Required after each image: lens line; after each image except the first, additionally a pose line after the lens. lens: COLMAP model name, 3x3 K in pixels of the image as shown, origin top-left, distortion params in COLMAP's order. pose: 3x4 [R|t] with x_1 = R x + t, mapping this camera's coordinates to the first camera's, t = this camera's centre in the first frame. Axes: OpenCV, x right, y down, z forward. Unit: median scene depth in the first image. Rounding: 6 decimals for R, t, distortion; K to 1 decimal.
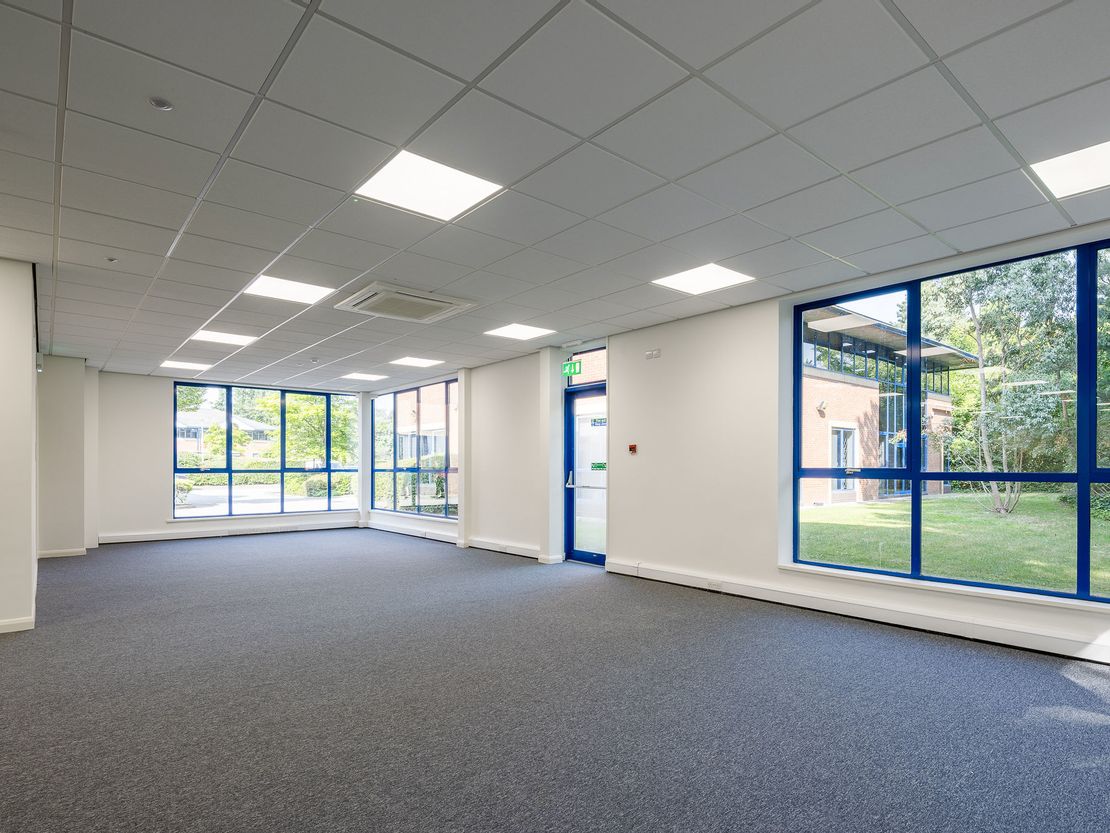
lens RADIAL K [[607.9, 0, 555.2], [0, 607.9, 471.6], [0, 0, 1]] dist [0.000092, -0.000090]
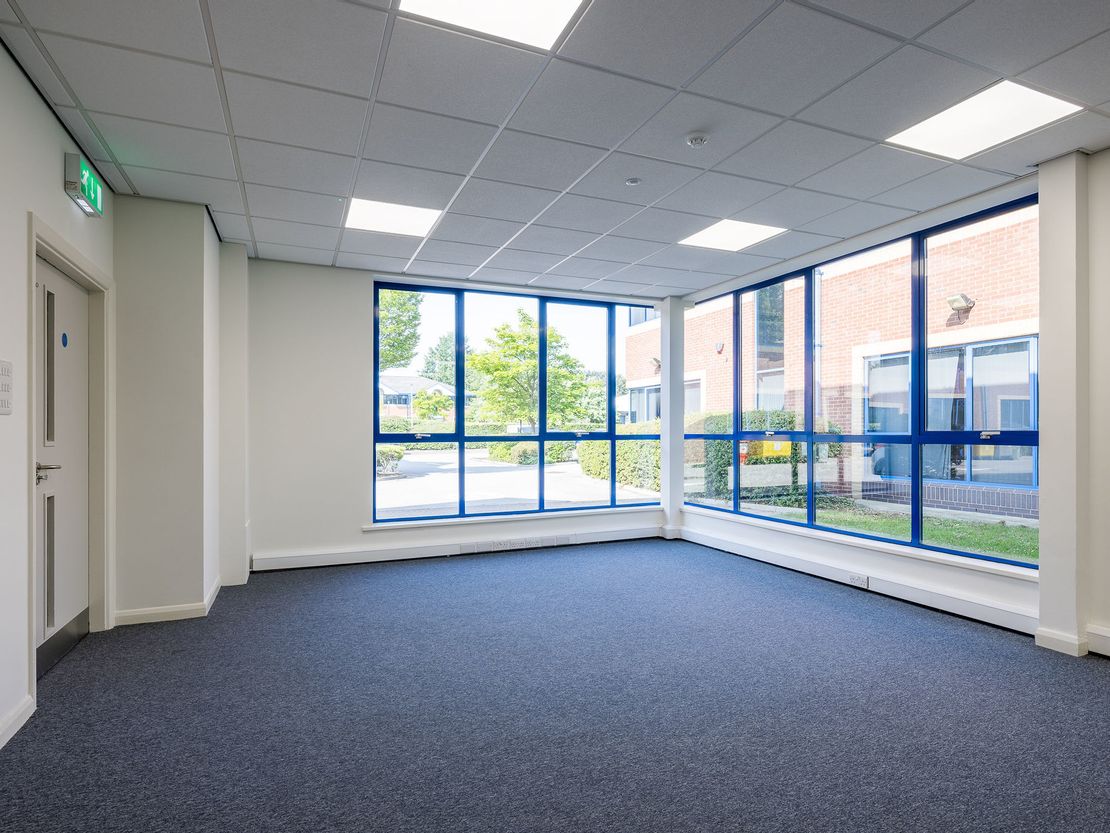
lens RADIAL K [[616.1, 0, 558.4], [0, 616.1, 432.2], [0, 0, 1]] dist [0.001815, 0.000253]
pose [[0.957912, -0.003496, -0.287040, -0.279829], [0.002199, 0.999986, -0.004843, -0.003759], [0.287053, 0.004008, 0.957906, 0.469201]]
